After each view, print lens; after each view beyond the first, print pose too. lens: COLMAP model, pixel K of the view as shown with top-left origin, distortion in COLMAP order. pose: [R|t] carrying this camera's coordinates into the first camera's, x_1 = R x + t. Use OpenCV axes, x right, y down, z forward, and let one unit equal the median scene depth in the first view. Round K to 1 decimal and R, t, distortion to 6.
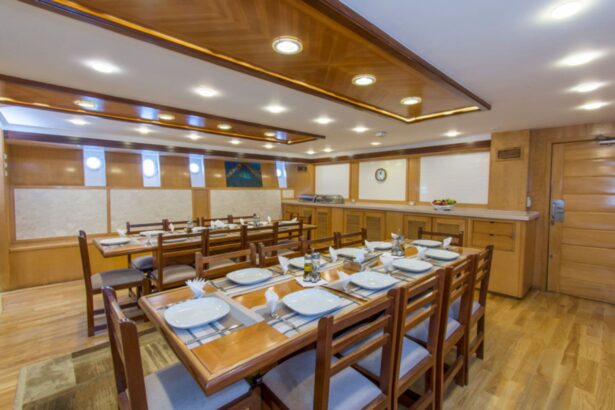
lens RADIAL K [[275.9, 0, 307.3], [0, 275.9, 204.6], [0, 0, 1]] dist [-0.002473, 0.000038]
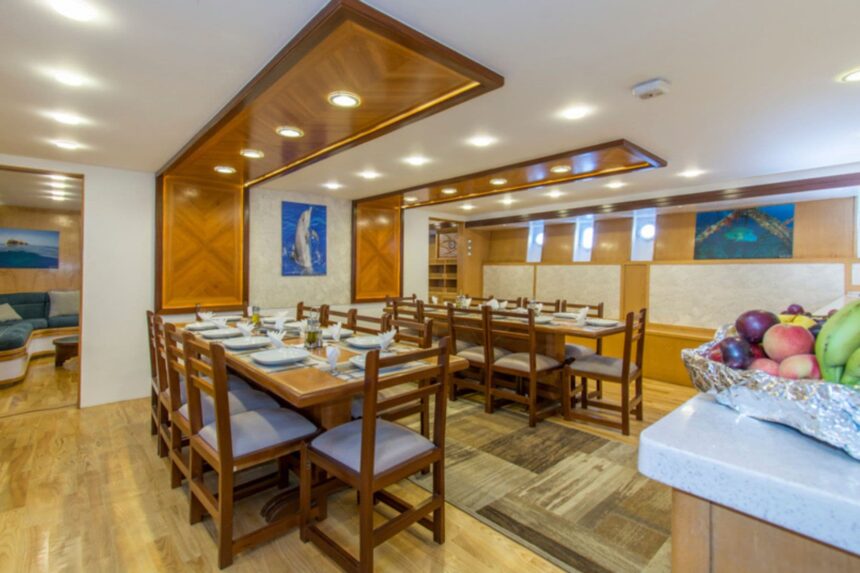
lens RADIAL K [[405.0, 0, 436.5], [0, 405.0, 272.7], [0, 0, 1]] dist [0.006097, 0.000154]
pose [[0.006181, 0.002859, -0.999977, 0.652201], [-0.063945, 0.997950, 0.002458, -0.010861], [0.997934, 0.063928, 0.006351, 0.635337]]
